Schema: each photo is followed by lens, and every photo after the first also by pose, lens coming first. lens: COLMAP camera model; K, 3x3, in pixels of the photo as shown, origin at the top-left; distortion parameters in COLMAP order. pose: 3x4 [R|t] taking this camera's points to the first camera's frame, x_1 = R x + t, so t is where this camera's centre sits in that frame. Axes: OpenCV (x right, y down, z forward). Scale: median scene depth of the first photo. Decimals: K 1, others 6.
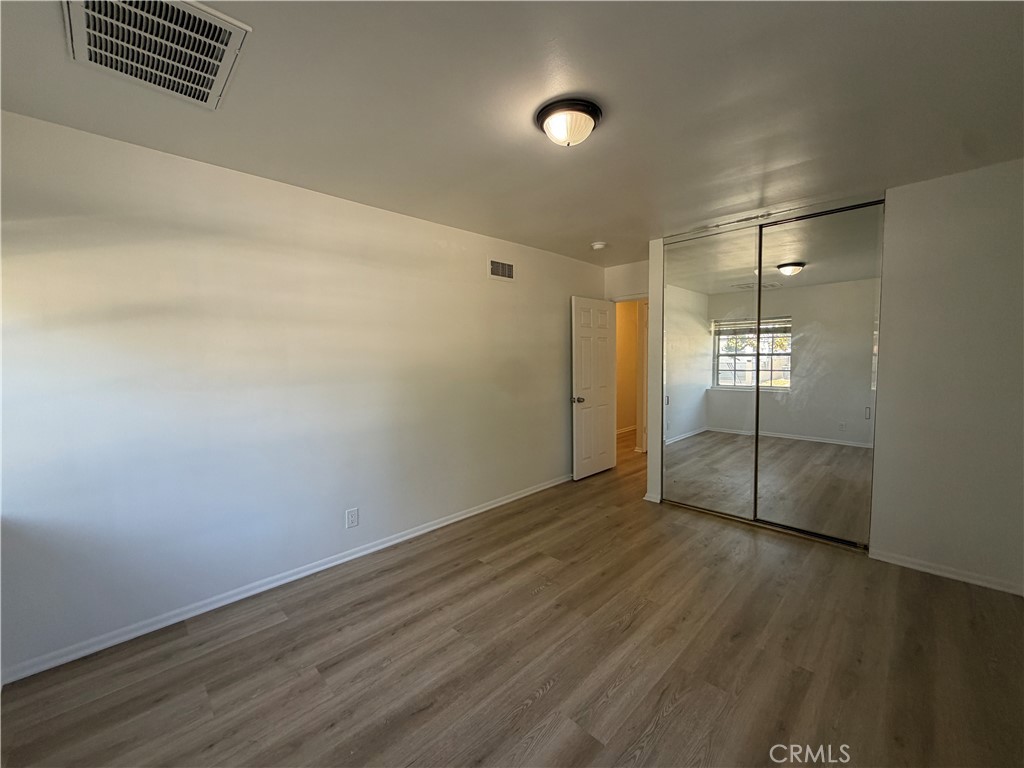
lens RADIAL K [[408.5, 0, 505.2], [0, 408.5, 386.4], [0, 0, 1]] dist [-0.000466, -0.000255]
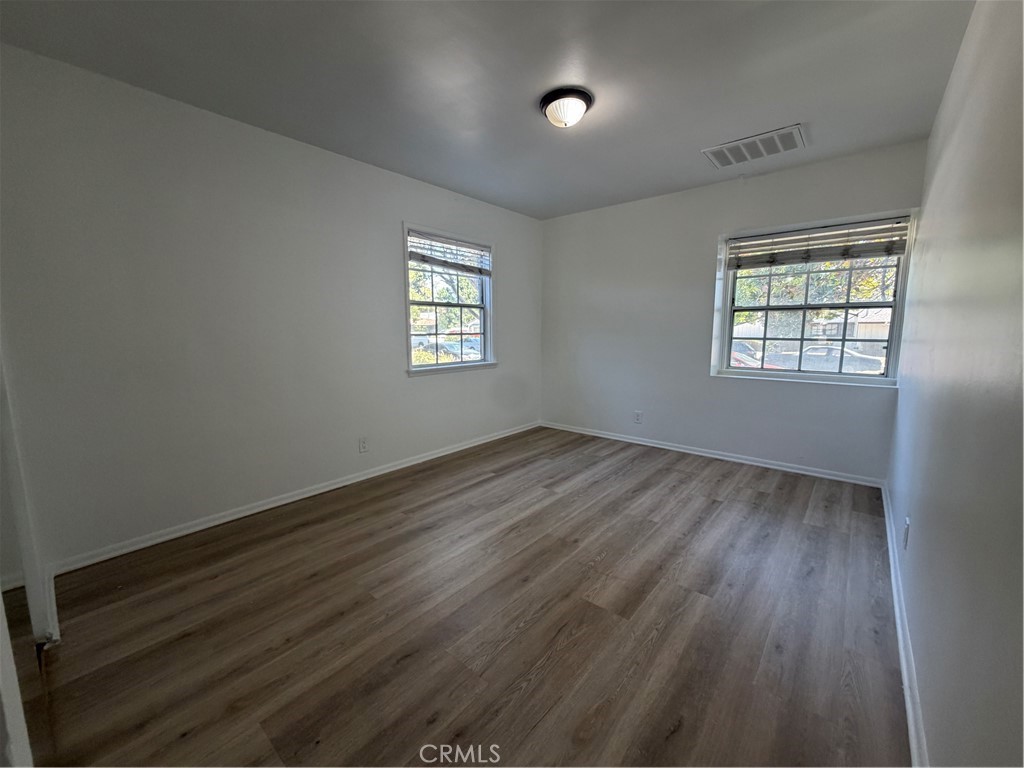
lens RADIAL K [[408.5, 0, 510.4], [0, 408.5, 382.6], [0, 0, 1]] dist [-0.000466, -0.000255]
pose [[-0.995516, 0.029358, -0.089926, 0.367883], [0.010397, 0.978819, 0.204463, -0.059501], [0.094024, 0.202611, -0.974735, 1.880282]]
